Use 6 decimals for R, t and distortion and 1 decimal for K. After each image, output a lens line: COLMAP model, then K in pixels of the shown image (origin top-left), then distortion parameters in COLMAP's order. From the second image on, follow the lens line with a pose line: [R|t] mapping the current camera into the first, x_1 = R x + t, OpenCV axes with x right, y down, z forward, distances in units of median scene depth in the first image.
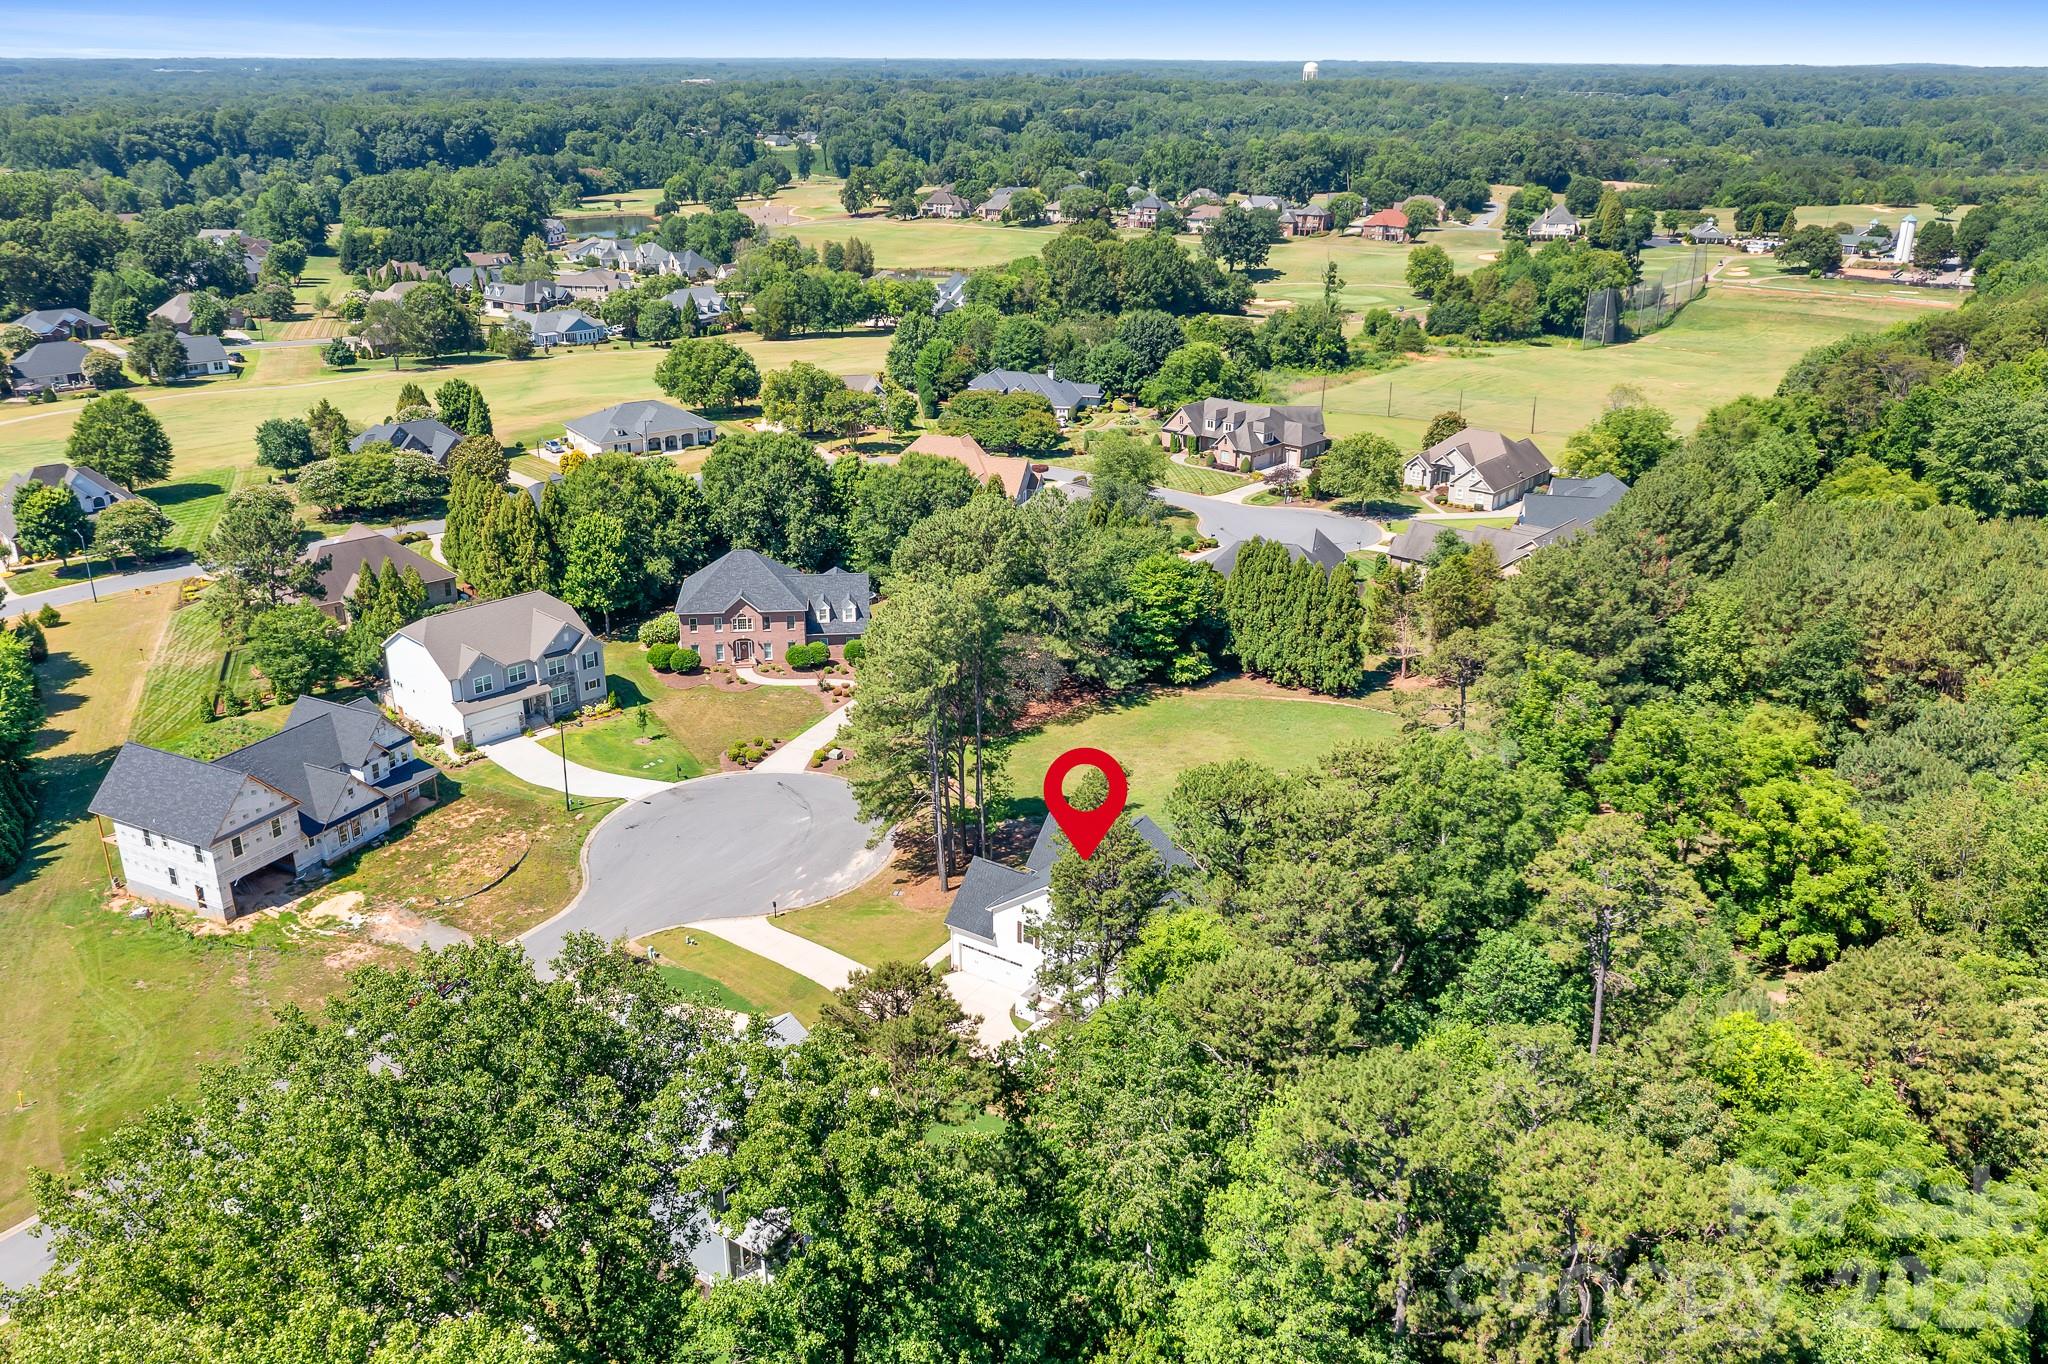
lens RADIAL K [[1621.1, 0, 1022.3], [0, 1621.1, 685.6], [0, 0, 1]] dist [-0.016893, 0.010883]
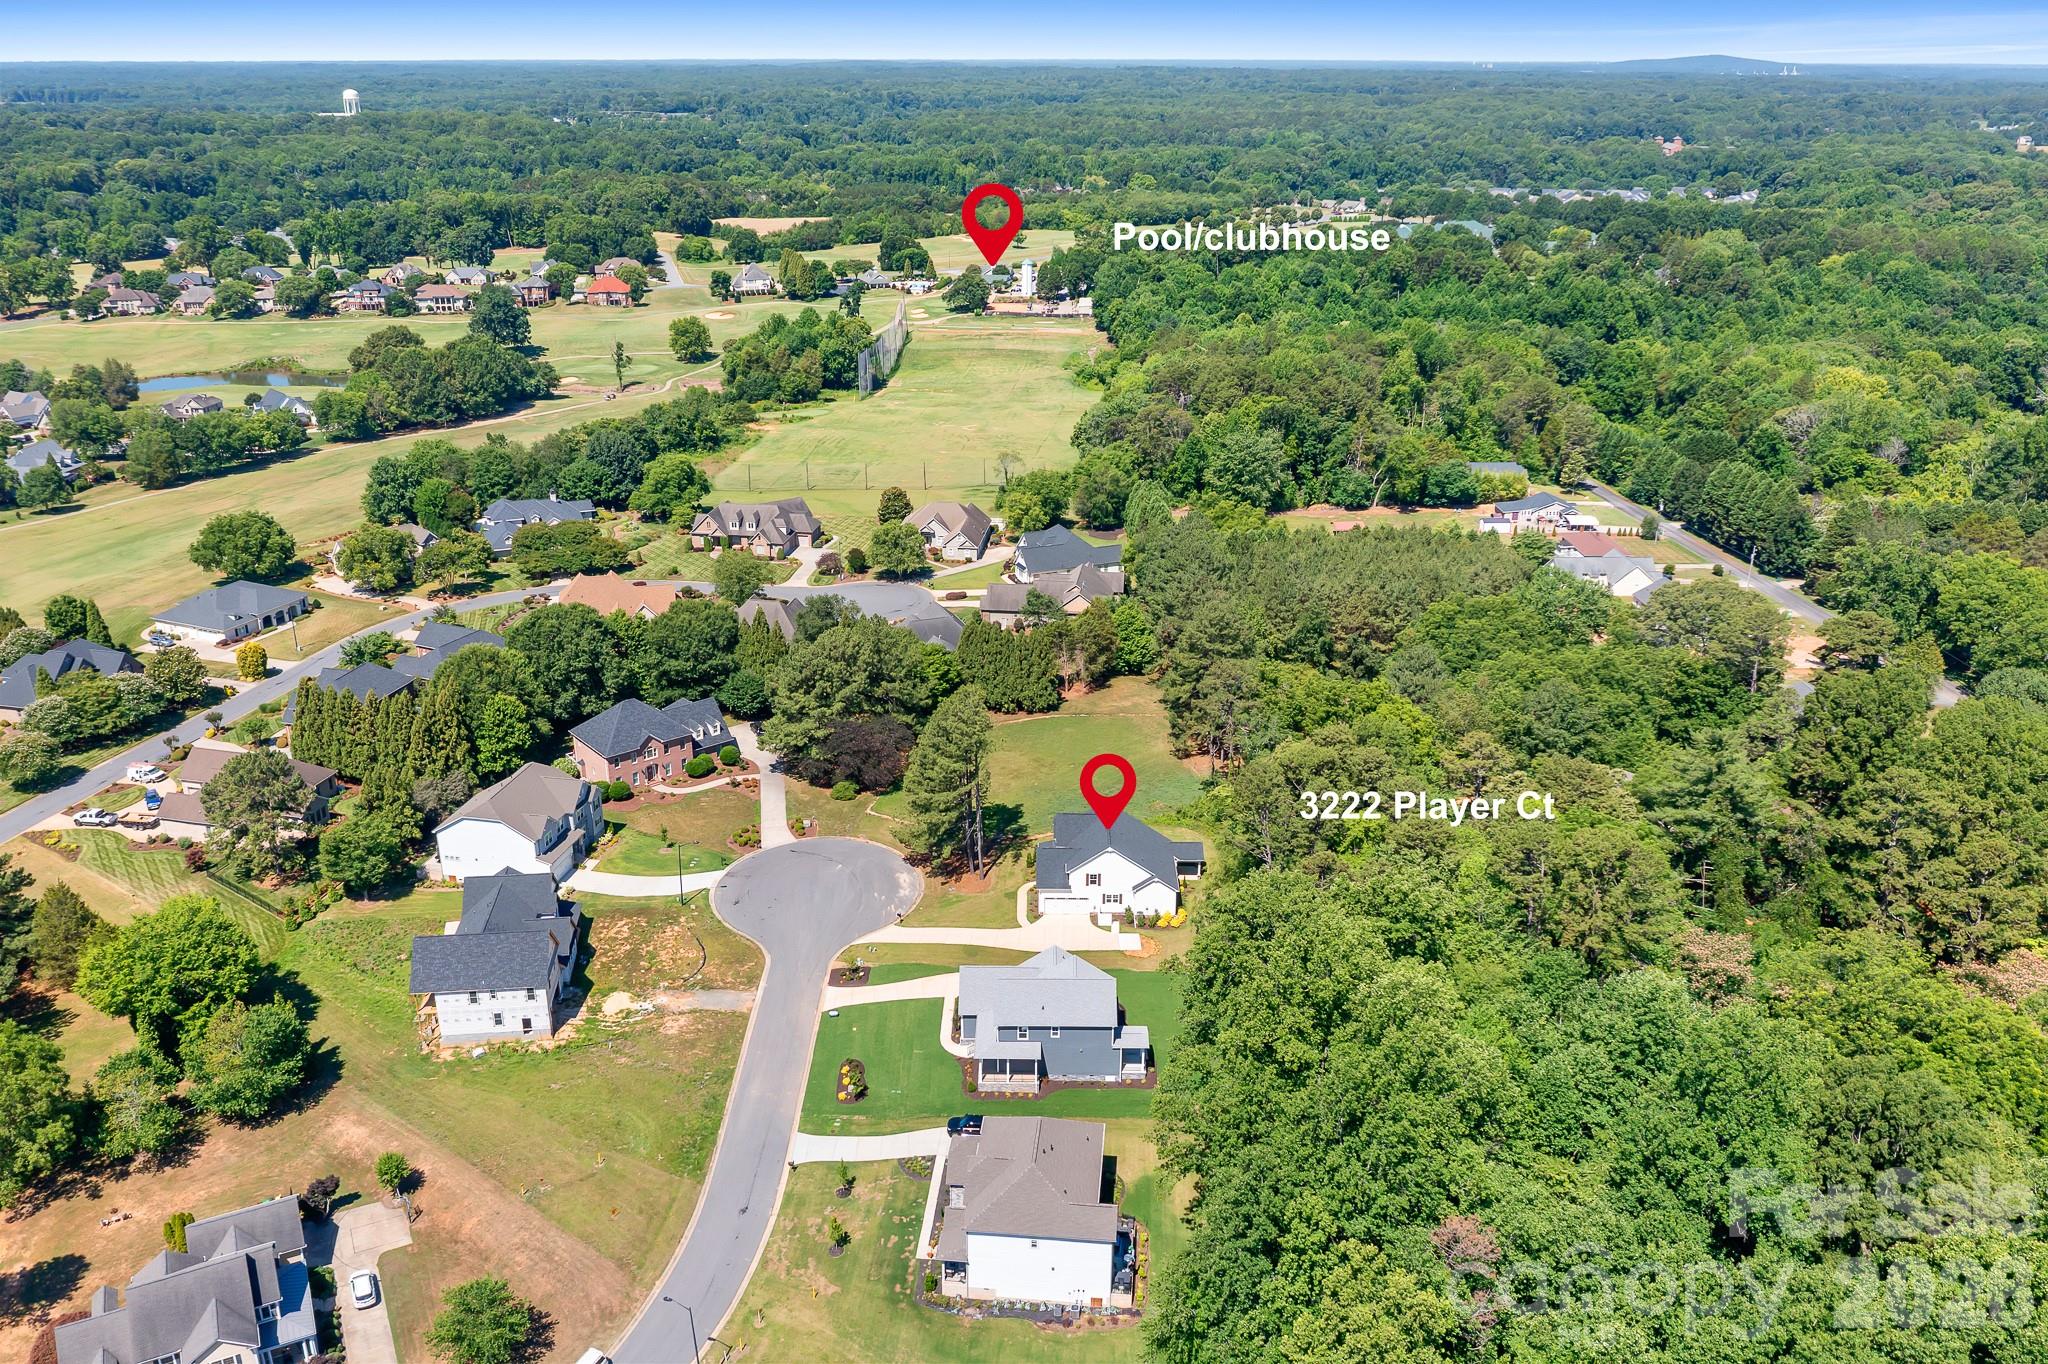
lens RADIAL K [[1621.1, 0, 1025.9], [0, 1621.1, 682.3], [0, 0, 1]] dist [-0.016893, 0.010883]
pose [[0.834958, -0.203123, 0.511455, -0.262326], [0.201694, 0.977669, 0.059011, -0.050198], [-0.512020, 0.053885, 0.857281, -0.139759]]
